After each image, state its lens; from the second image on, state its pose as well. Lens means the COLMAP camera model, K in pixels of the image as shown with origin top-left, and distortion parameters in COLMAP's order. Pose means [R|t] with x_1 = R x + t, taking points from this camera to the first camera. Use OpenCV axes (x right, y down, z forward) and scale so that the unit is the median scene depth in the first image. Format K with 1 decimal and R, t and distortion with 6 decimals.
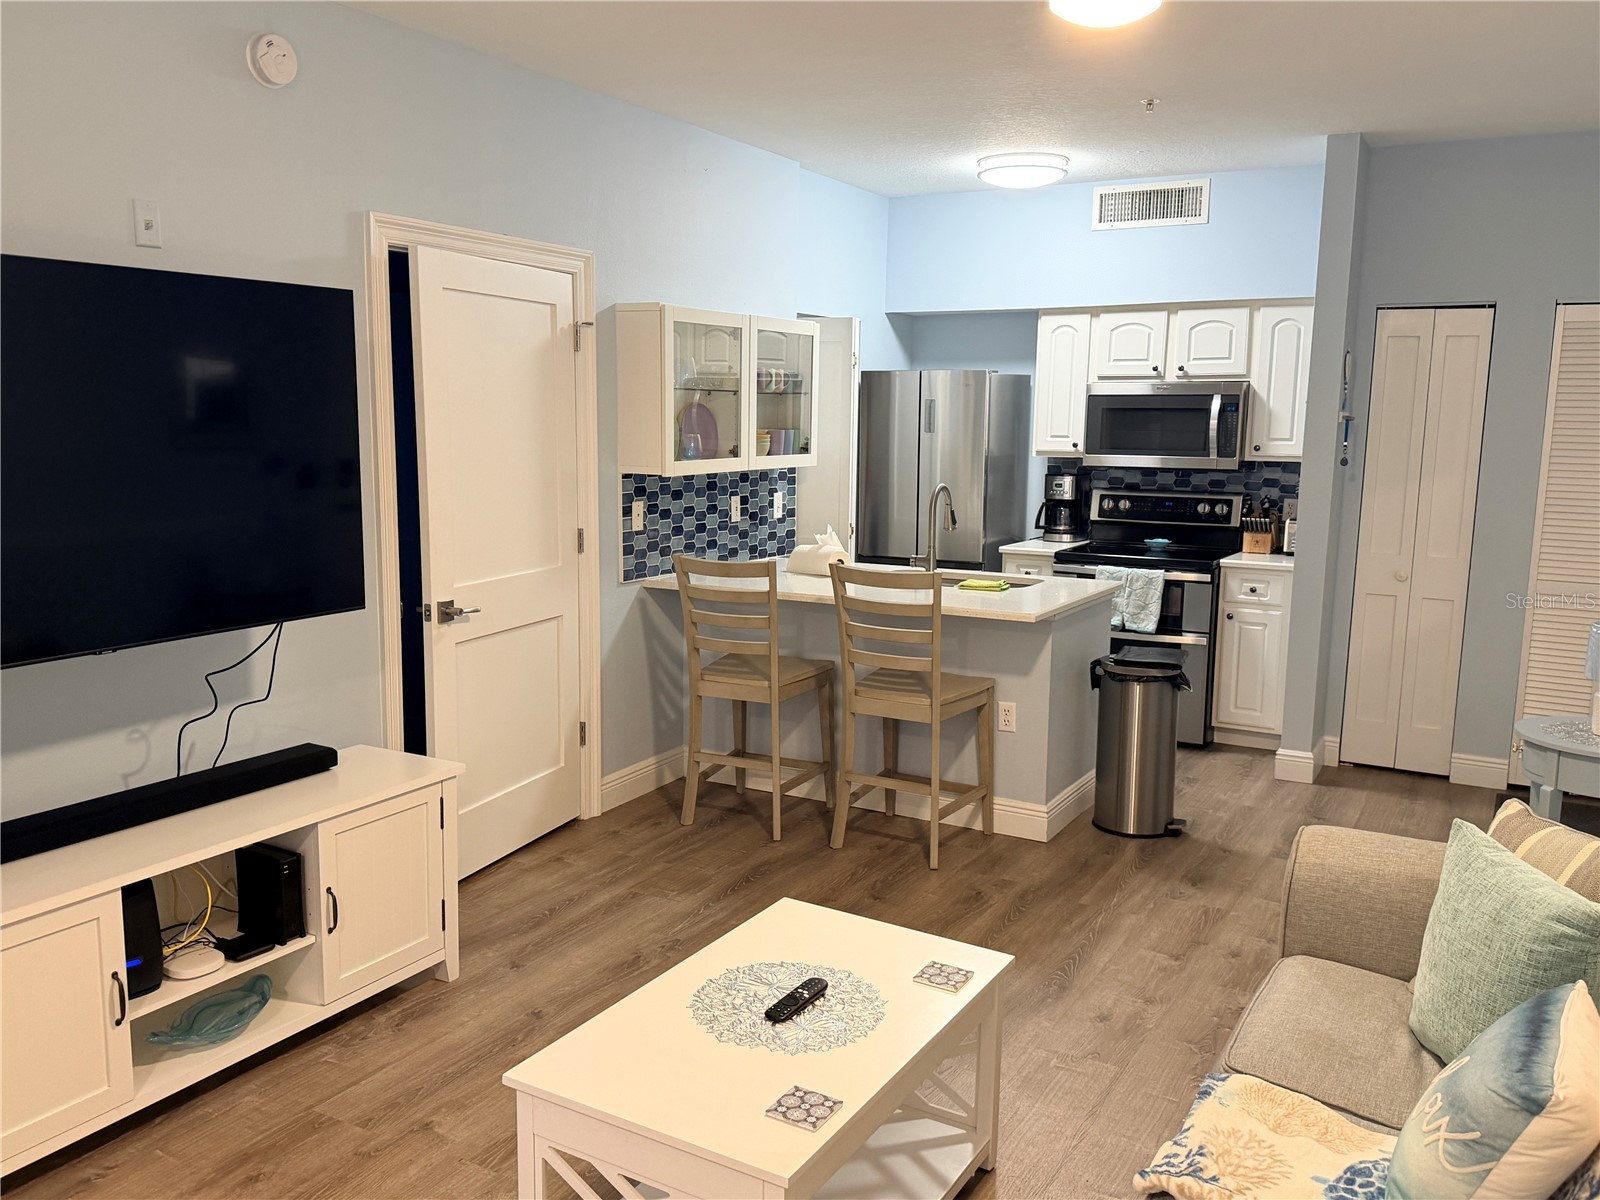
lens RADIAL K [[1296.4, 0, 733.3], [0, 1296.4, 634.5], [0, 0, 1]] dist [0.005508, -0.013630]
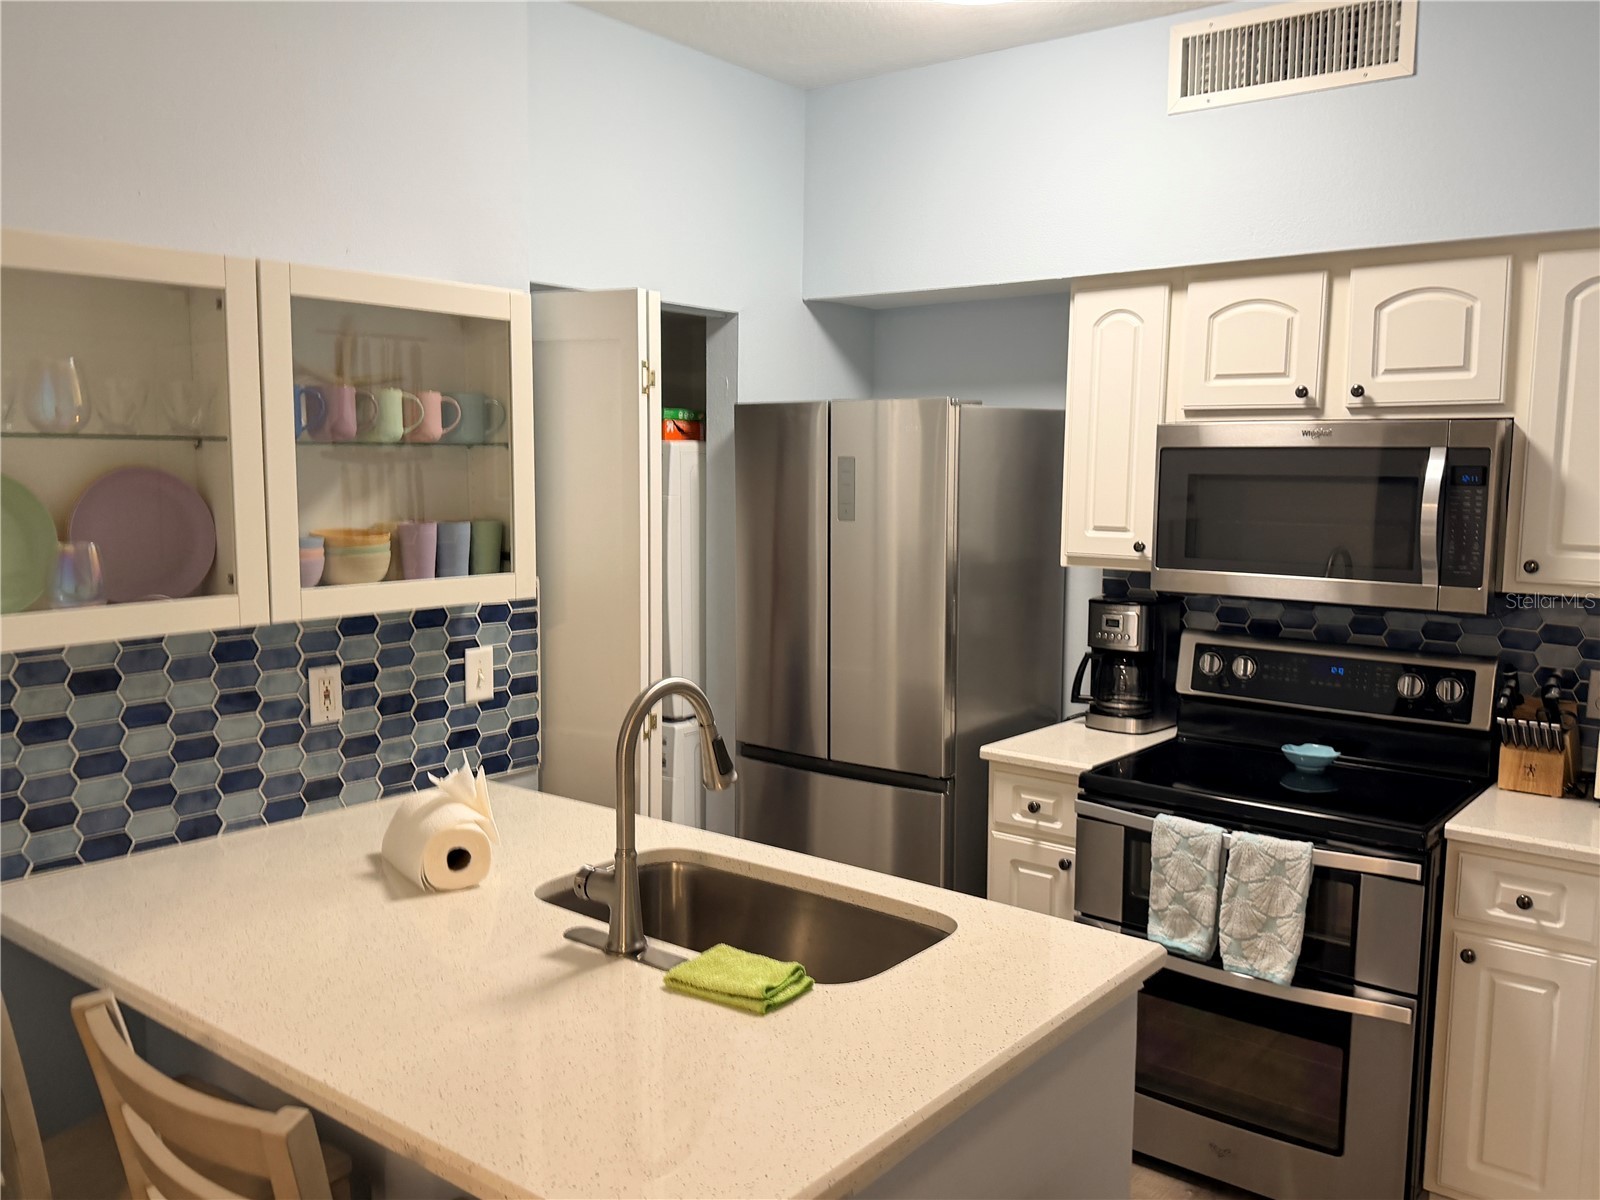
lens RADIAL K [[1310.4, 0, 786.8], [0, 1310.4, 614.4], [0, 0, 1]] dist [0.027555, -0.064332]
pose [[0.993061, 0.016354, -0.116461, 0.199873], [-0.022400, 0.998458, -0.050797, -0.097500], [0.115451, 0.053054, 0.991895, 0.516905]]
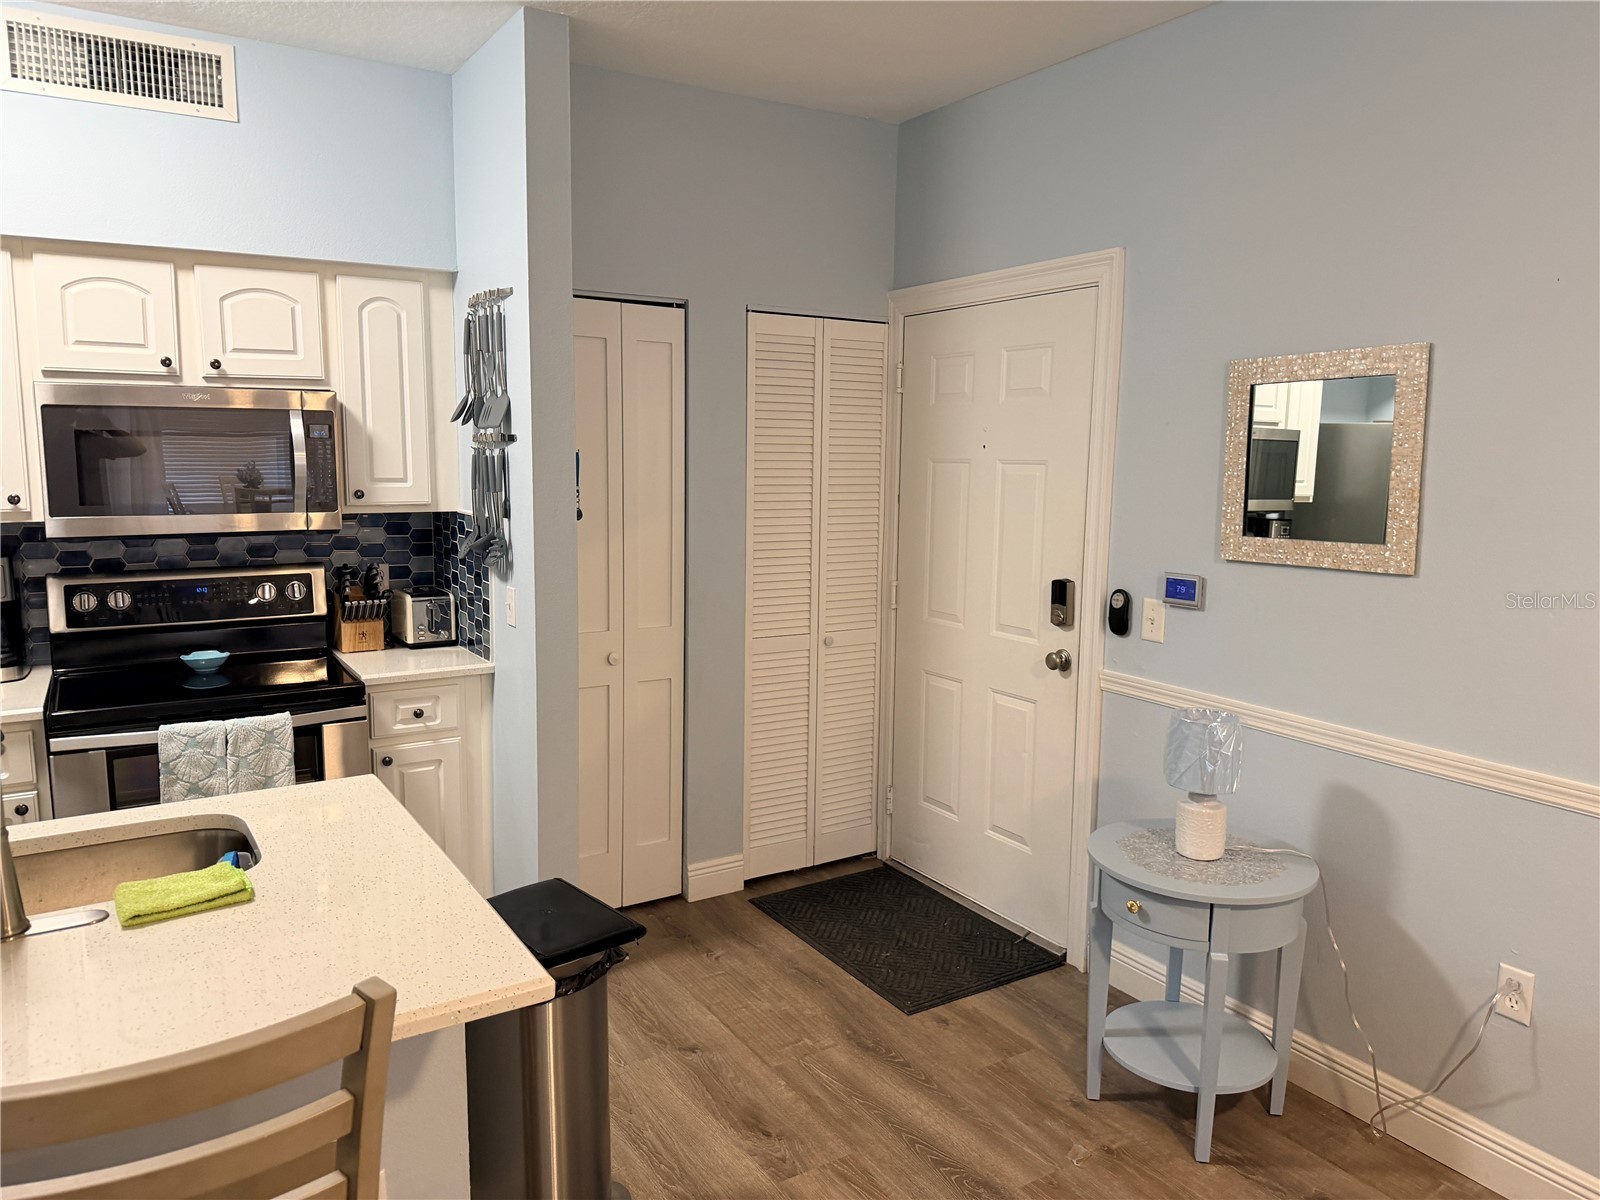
lens RADIAL K [[1096.5, 0, 801.1], [0, 1096.5, 595.3], [0, 0, 1]] dist [-0.001921, -0.012237]
pose [[0.431222, -0.122282, 0.893921, 0.002907], [0.147053, 0.987050, 0.064084, -0.095301], [-0.890181, 0.103820, 0.443620, 0.559124]]
